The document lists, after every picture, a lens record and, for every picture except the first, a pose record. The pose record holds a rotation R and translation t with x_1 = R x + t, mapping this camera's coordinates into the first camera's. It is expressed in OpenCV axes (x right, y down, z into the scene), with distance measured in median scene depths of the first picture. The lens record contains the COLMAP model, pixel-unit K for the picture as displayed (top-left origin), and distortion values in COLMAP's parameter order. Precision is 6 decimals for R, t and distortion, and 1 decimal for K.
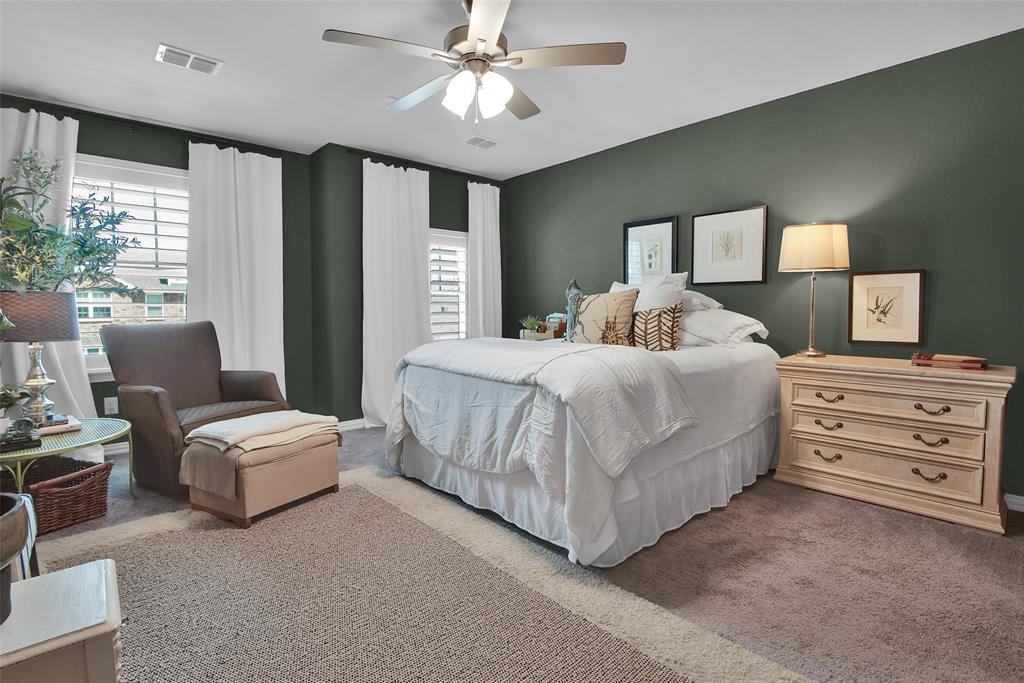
lens RADIAL K [[482.6, 0, 512.0], [0, 482.6, 341.5], [0, 0, 1]] dist [-0.000477, 0.000096]
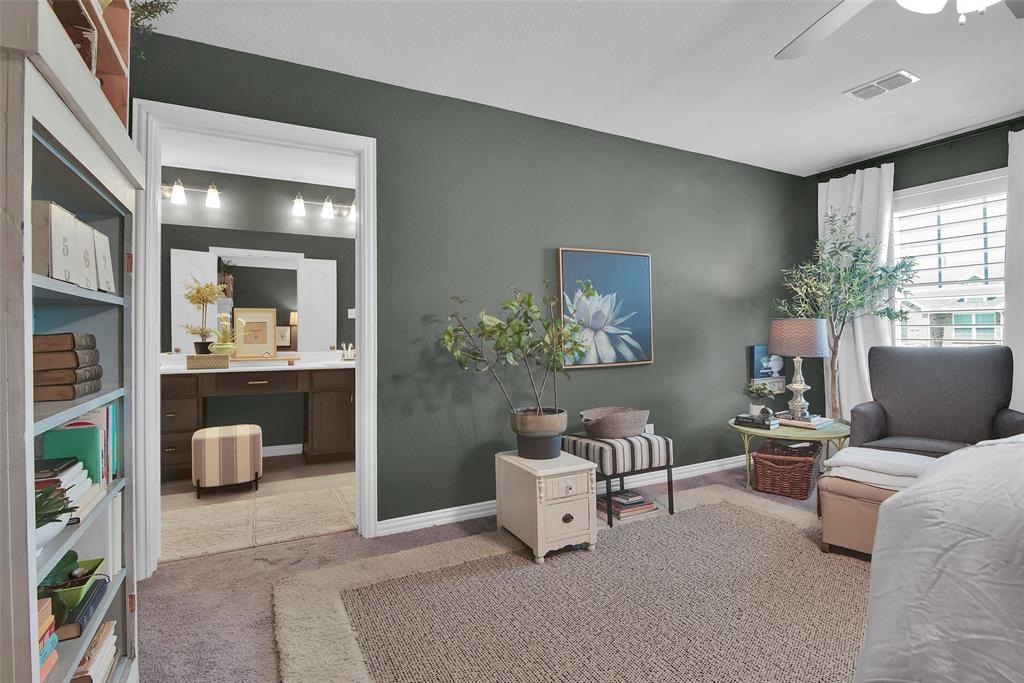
lens RADIAL K [[529.8, 0, 512.0], [0, 529.8, 341.5], [0, 0, 1]] dist [-0.001058, -0.000064]
pose [[-0.257241, 0.023060, -0.966072, 0.620581], [-0.061291, 0.997313, 0.040126, -0.048614], [0.964402, 0.069534, -0.255136, 0.585534]]
